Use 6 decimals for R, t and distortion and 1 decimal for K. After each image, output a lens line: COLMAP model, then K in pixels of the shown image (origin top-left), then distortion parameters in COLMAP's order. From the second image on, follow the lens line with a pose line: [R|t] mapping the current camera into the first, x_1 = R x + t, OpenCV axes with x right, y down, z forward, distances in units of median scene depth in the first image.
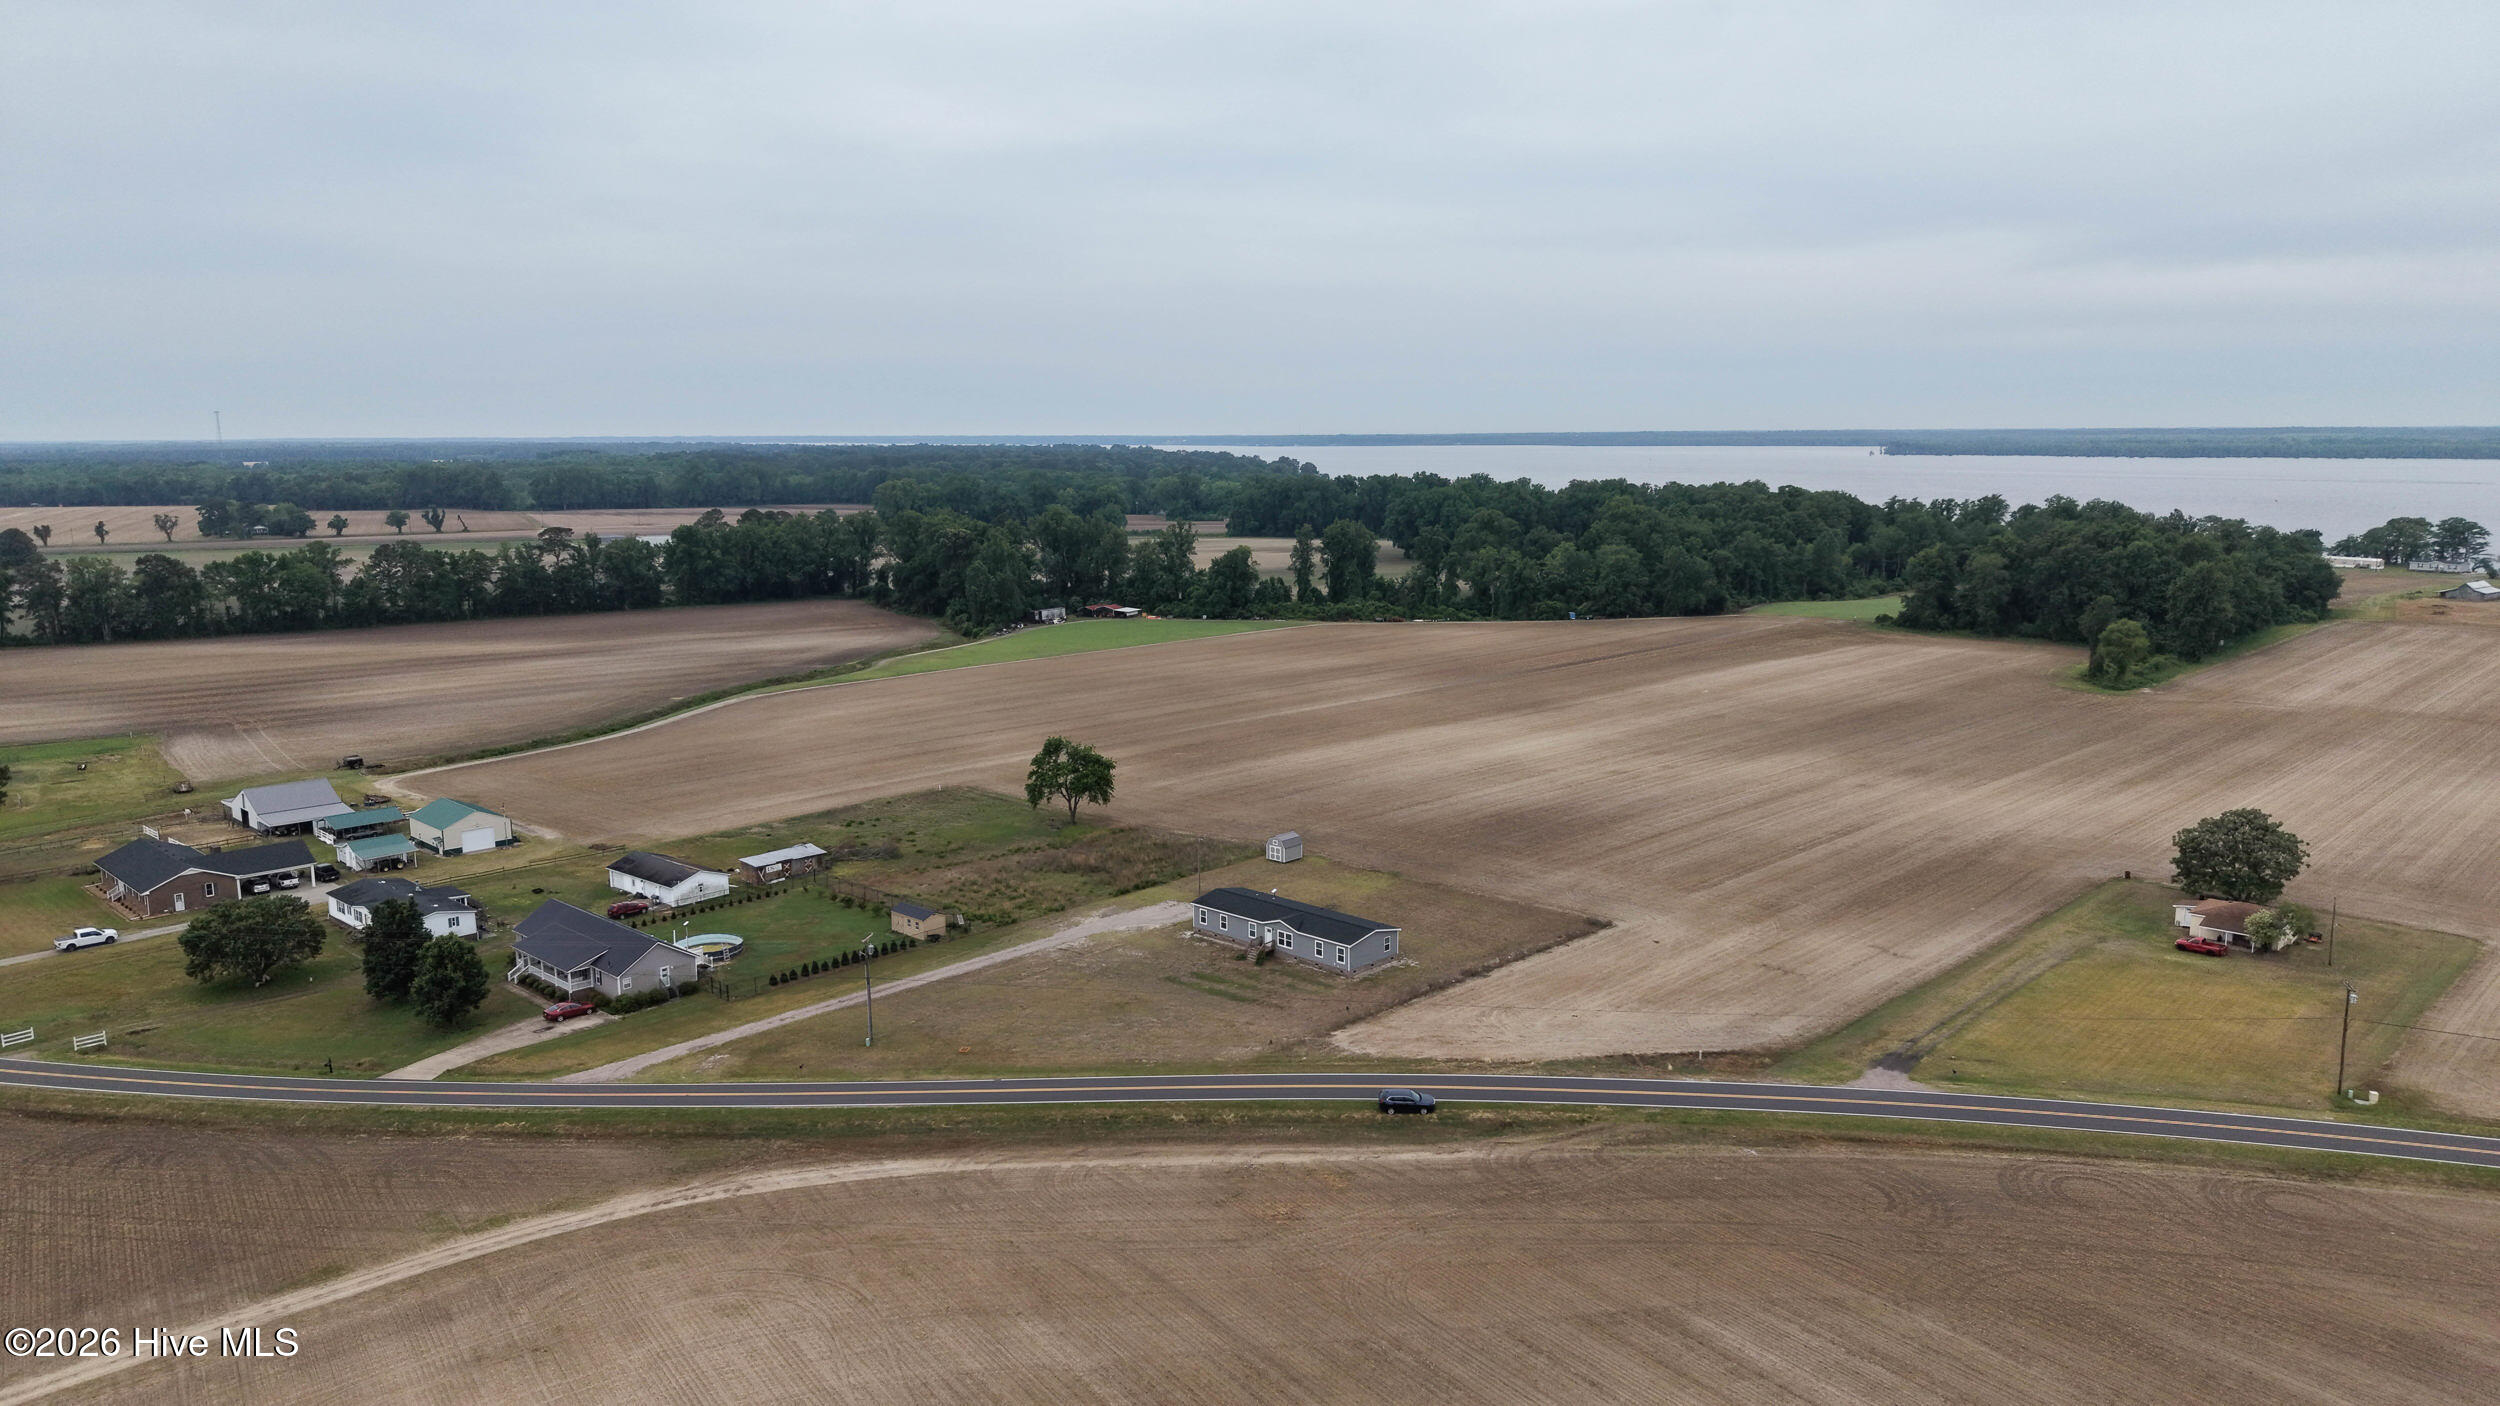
lens RADIAL K [[1664.0, 0, 1250.3], [0, 1664.0, 672.2], [0, 0, 1]] dist [0.074350, -0.096524]
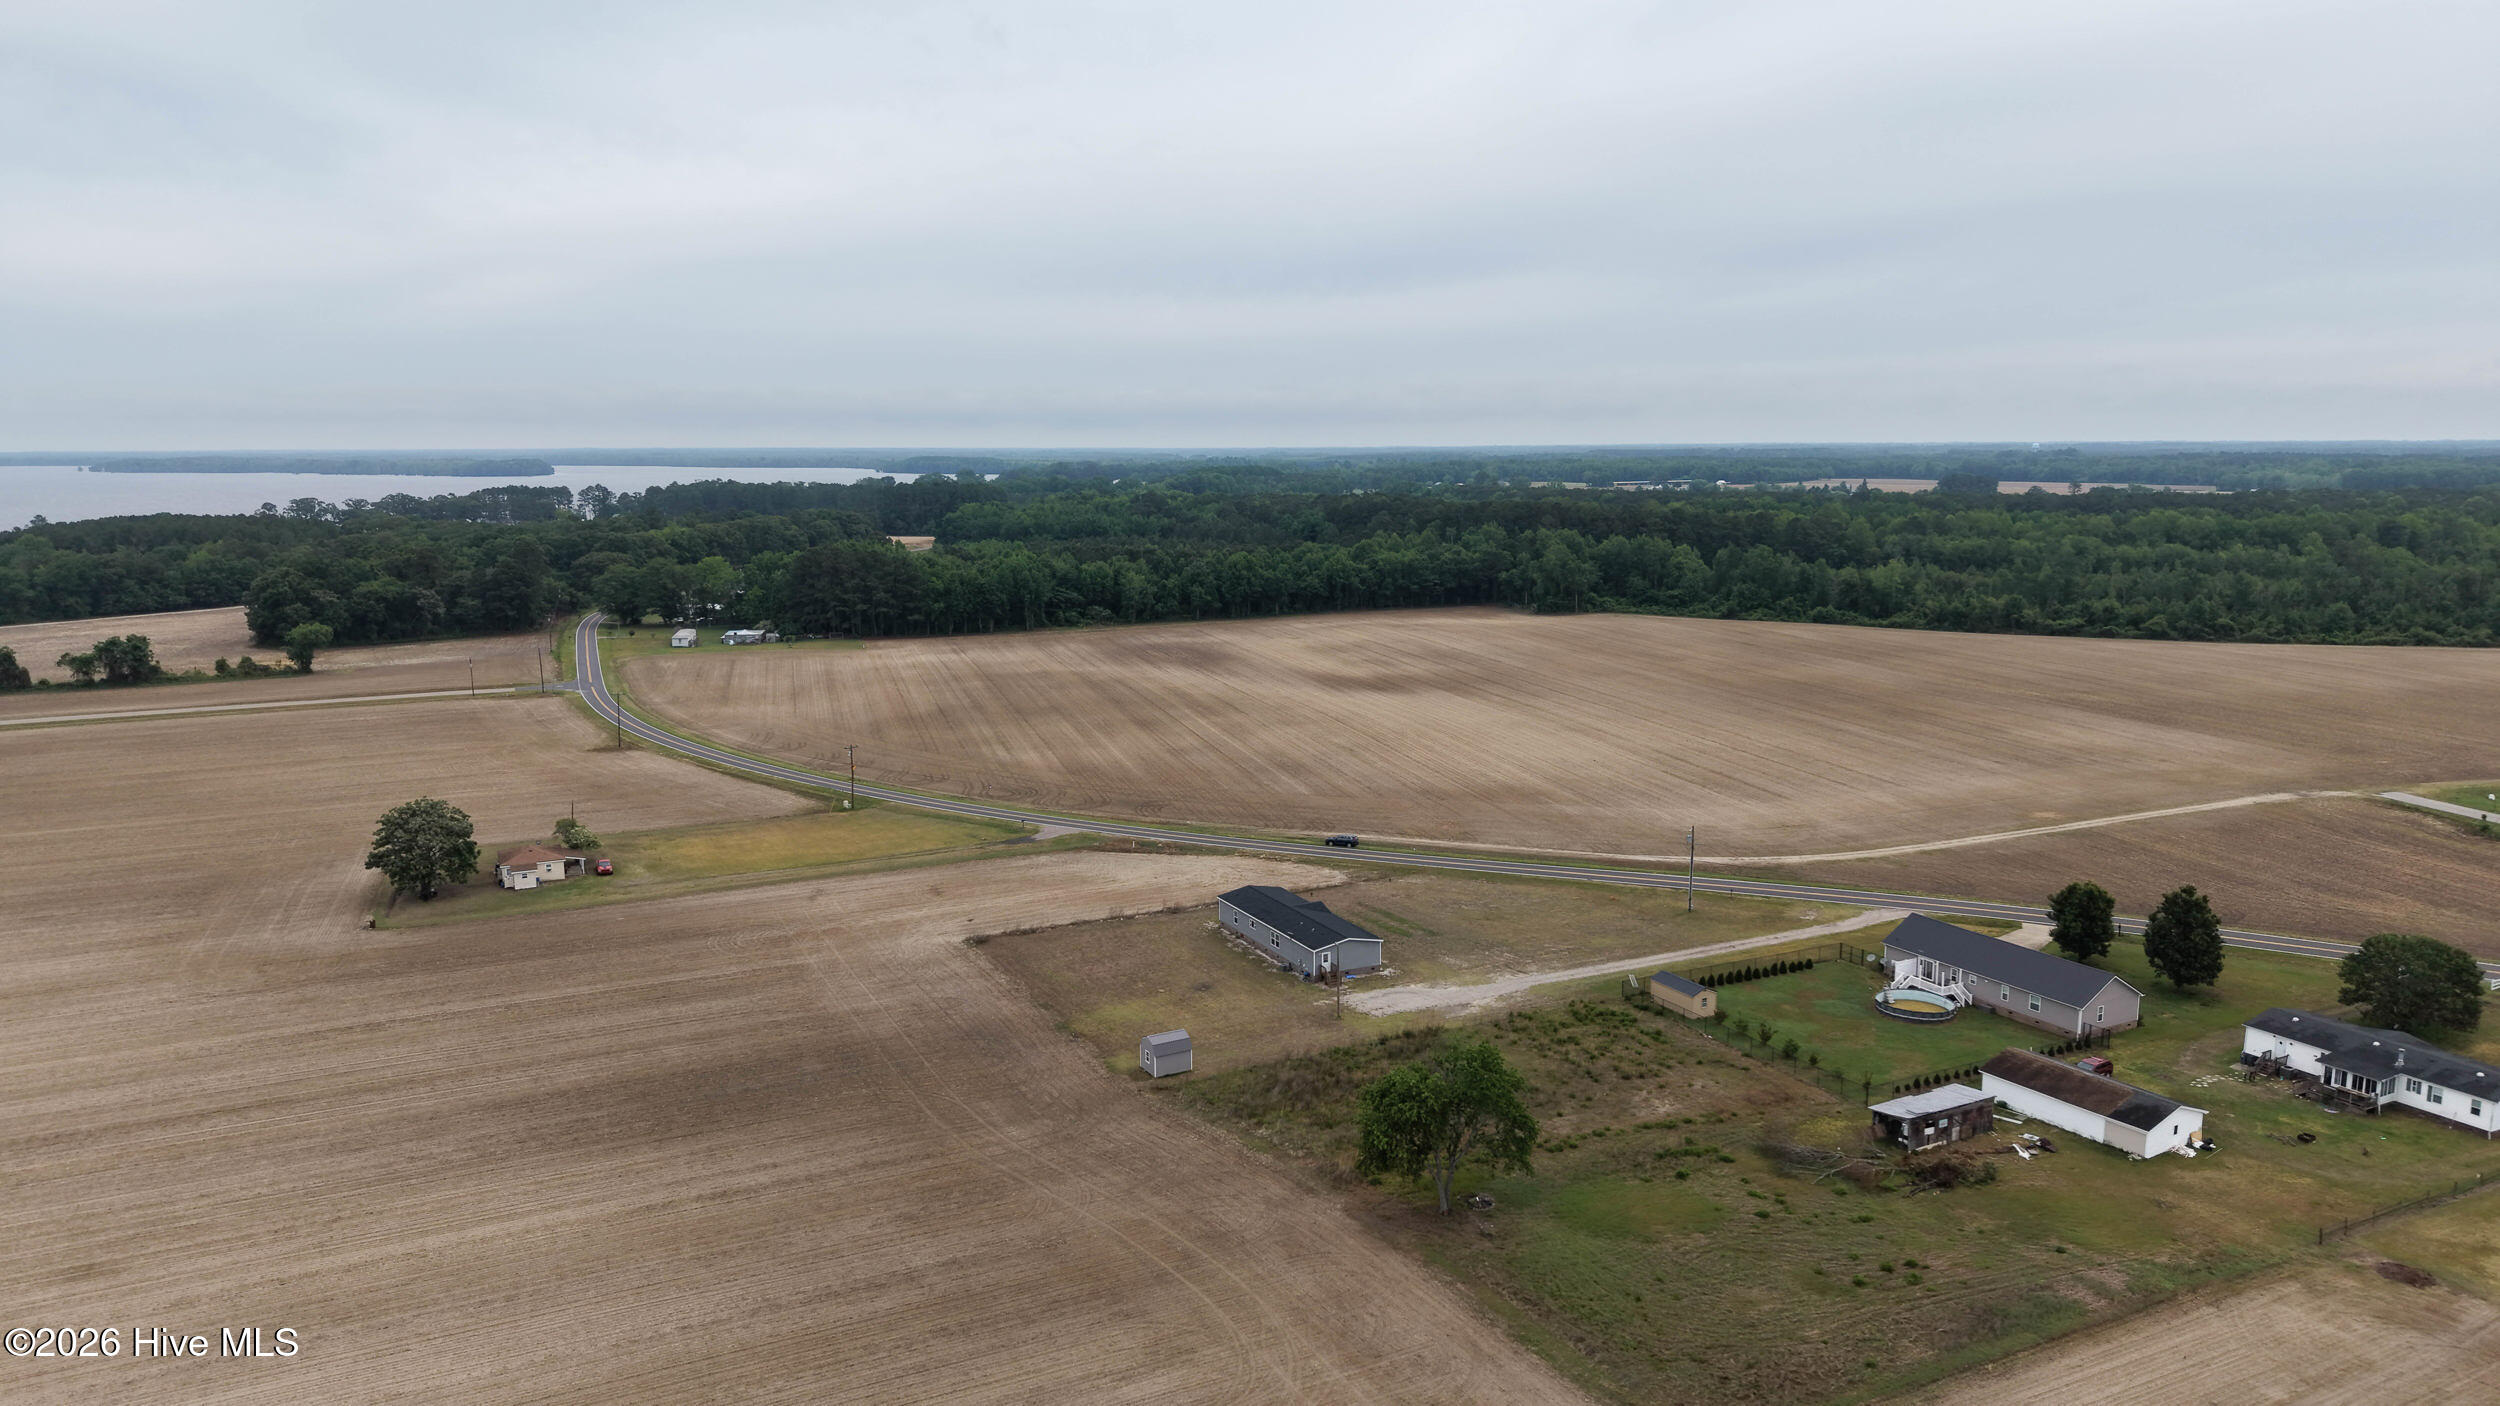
lens RADIAL K [[1664.0, 0, 1250.3], [0, 1664.0, 672.2], [0, 0, 1]] dist [0.074350, -0.096524]
pose [[-0.940600, -0.035562, 0.337650, -0.292030], [0.058895, 0.962333, 0.265419, -0.274828], [-0.334371, 0.269539, -0.903075, 1.927871]]
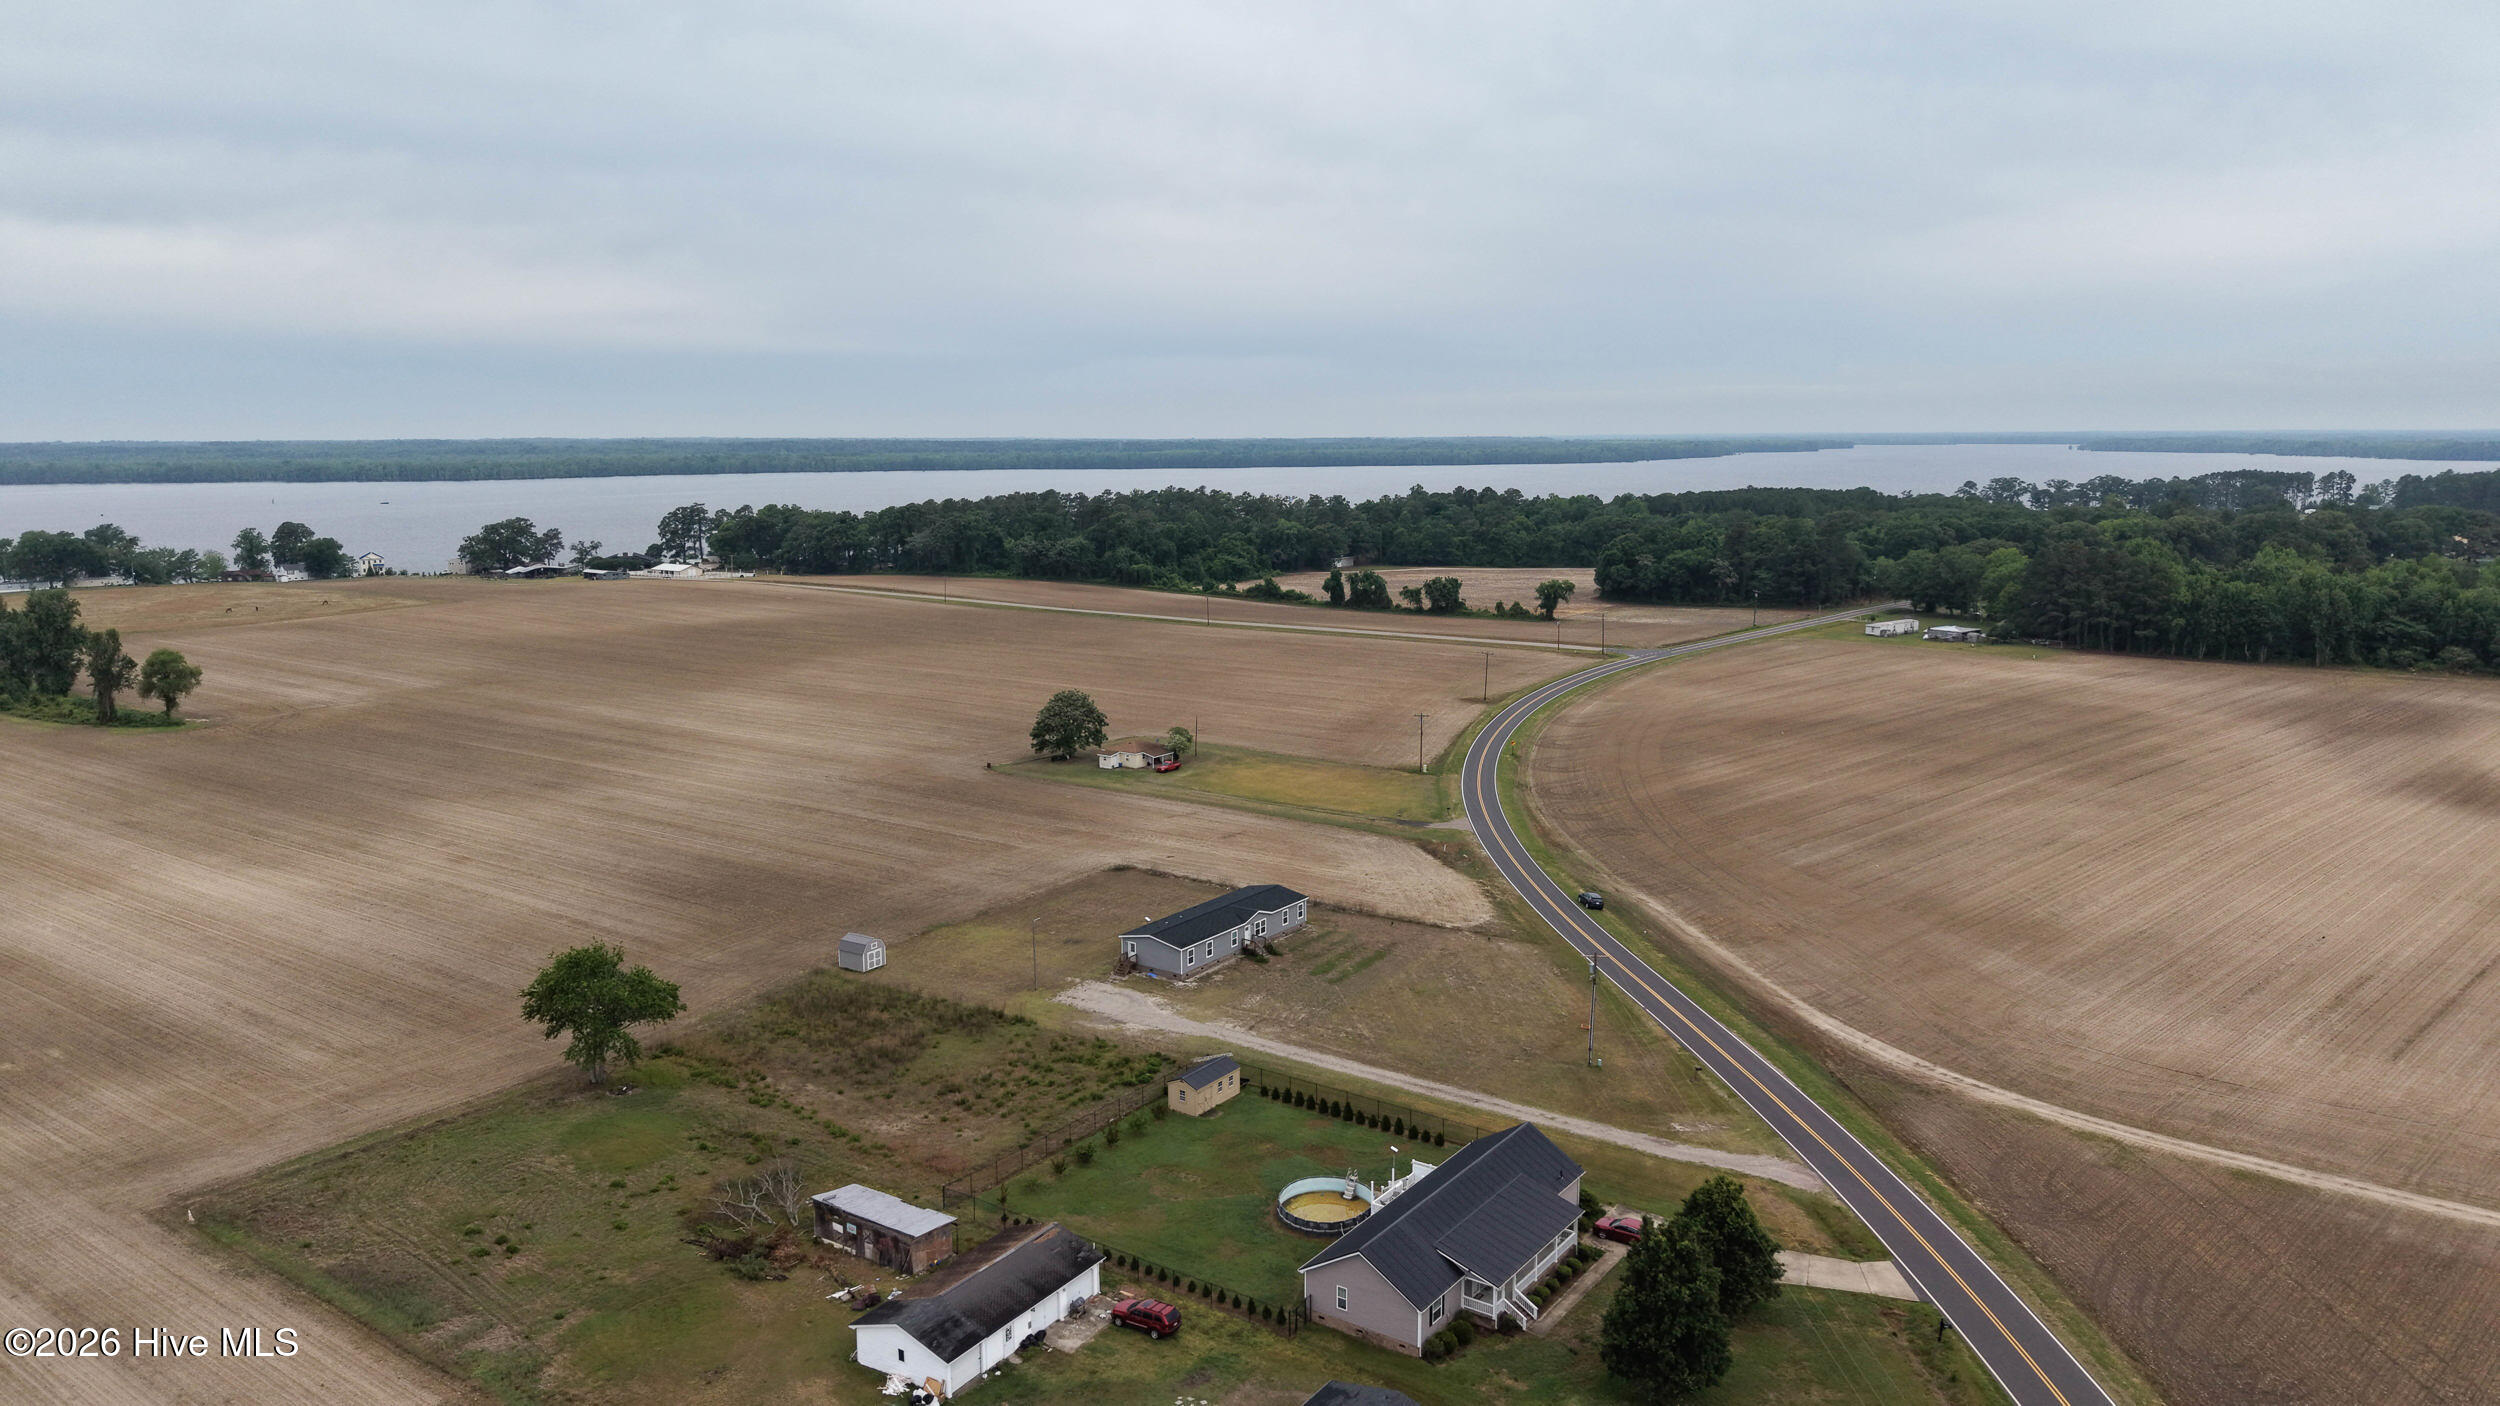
lens RADIAL K [[1664.0, 0, 1250.3], [0, 1664.0, 672.2], [0, 0, 1]] dist [0.074350, -0.096524]
pose [[-0.135169, -0.133569, 0.981778, -0.960386], [0.147475, 0.977123, 0.153239, -0.150530], [-0.979786, 0.165501, -0.112379, 1.092630]]
